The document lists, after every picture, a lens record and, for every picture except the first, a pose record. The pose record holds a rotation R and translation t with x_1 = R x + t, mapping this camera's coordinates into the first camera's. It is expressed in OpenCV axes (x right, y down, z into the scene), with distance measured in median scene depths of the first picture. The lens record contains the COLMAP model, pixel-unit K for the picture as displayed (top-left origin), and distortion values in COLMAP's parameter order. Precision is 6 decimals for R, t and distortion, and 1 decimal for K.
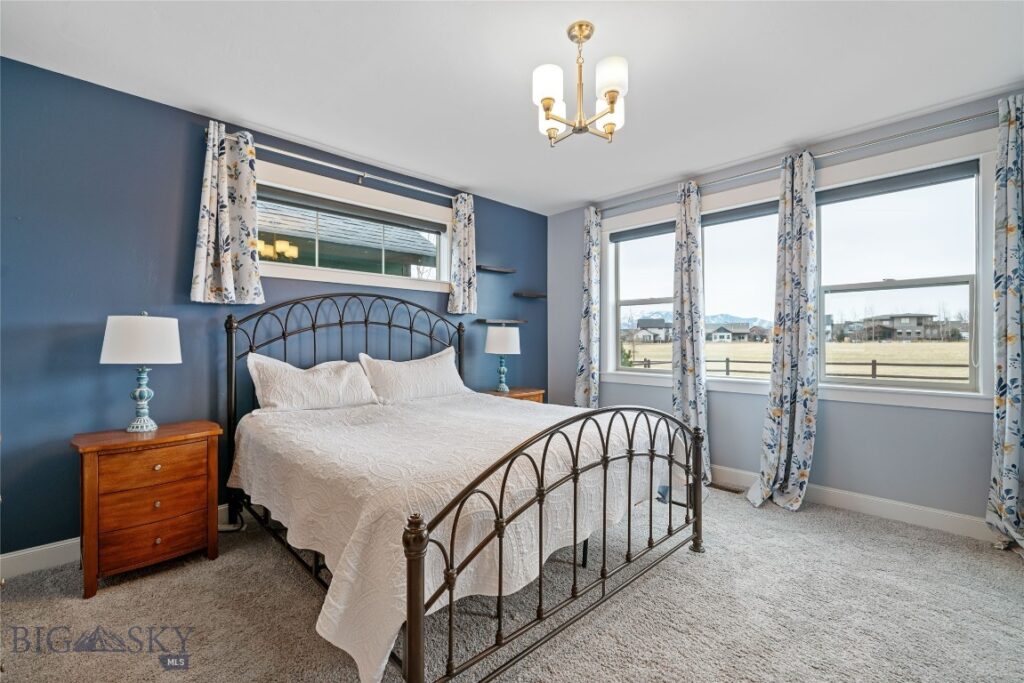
lens RADIAL K [[450.6, 0, 506.8], [0, 450.6, 340.4], [0, 0, 1]] dist [0.002613, 0.000409]
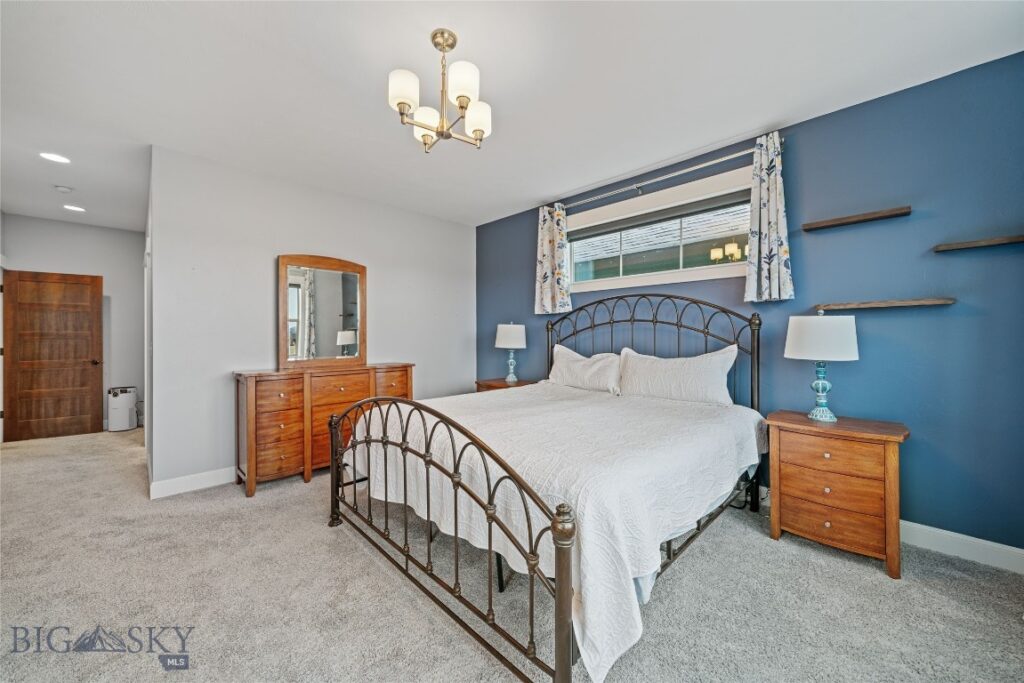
lens RADIAL K [[388.8, 0, 513.8], [0, 388.8, 338.0], [0, 0, 1]] dist [-0.007260, -0.000406]
pose [[-0.005240, 0.004002, -0.999978, 0.617974], [-0.004614, 0.999981, 0.004026, 0.000869], [0.999976, 0.004635, -0.005222, 0.686889]]
